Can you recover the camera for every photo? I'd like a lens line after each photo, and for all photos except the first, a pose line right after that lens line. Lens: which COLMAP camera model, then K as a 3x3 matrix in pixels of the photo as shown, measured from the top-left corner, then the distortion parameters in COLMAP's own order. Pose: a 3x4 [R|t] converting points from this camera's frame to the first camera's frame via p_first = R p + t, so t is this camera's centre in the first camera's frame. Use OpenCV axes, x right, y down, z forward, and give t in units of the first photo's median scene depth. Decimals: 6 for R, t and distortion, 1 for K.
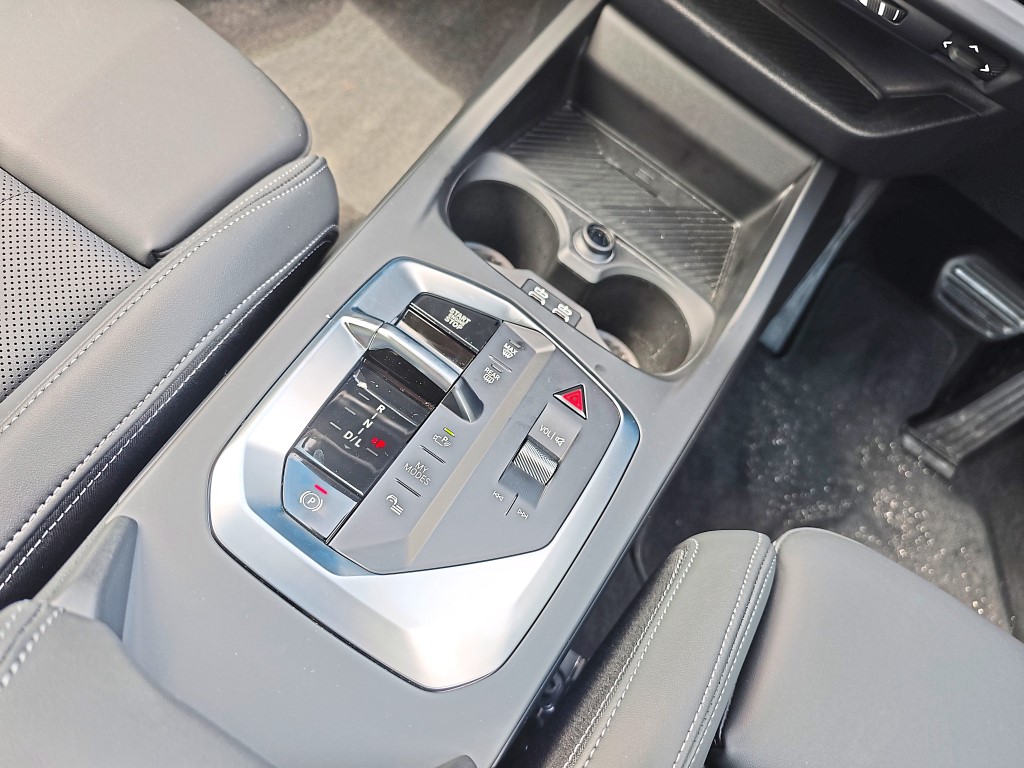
lens RADIAL K [[751.3, 0, 512.0], [0, 751.3, 384.0], [0, 0, 1]] dist [-0.014866, -0.007017]
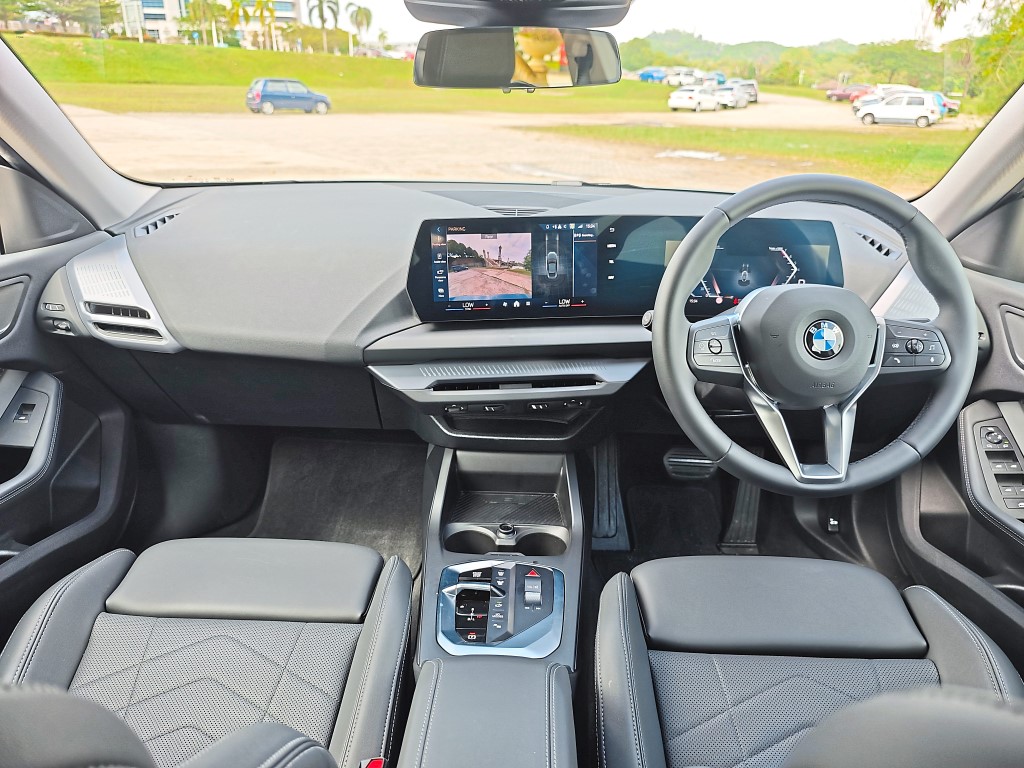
lens RADIAL K [[723.1, 0, 525.8], [0, 723.1, 387.3], [0, 0, 1]] dist [-0.004211, -0.004949]
pose [[0.825595, -0.482600, 0.292388, -0.274245], [0.564227, 0.711966, -0.418034, 0.457116], [-0.006427, 0.510100, 0.860091, -1.128287]]
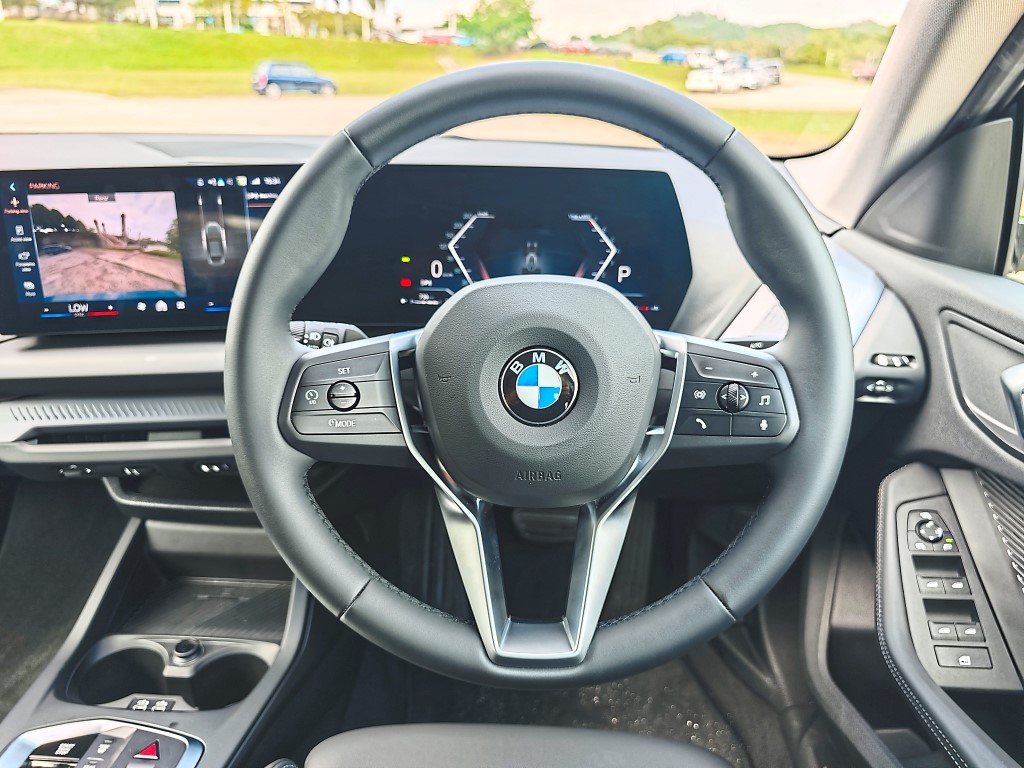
lens RADIAL K [[751.3, 0, 512.0], [0, 751.3, 384.0], [0, 0, 1]] dist [-0.014866, -0.007017]
pose [[0.835151, -0.480634, 0.267419, 0.516721], [0.549846, 0.717351, -0.427874, 0.426950], [0.013818, 0.504378, 0.863372, -0.554426]]
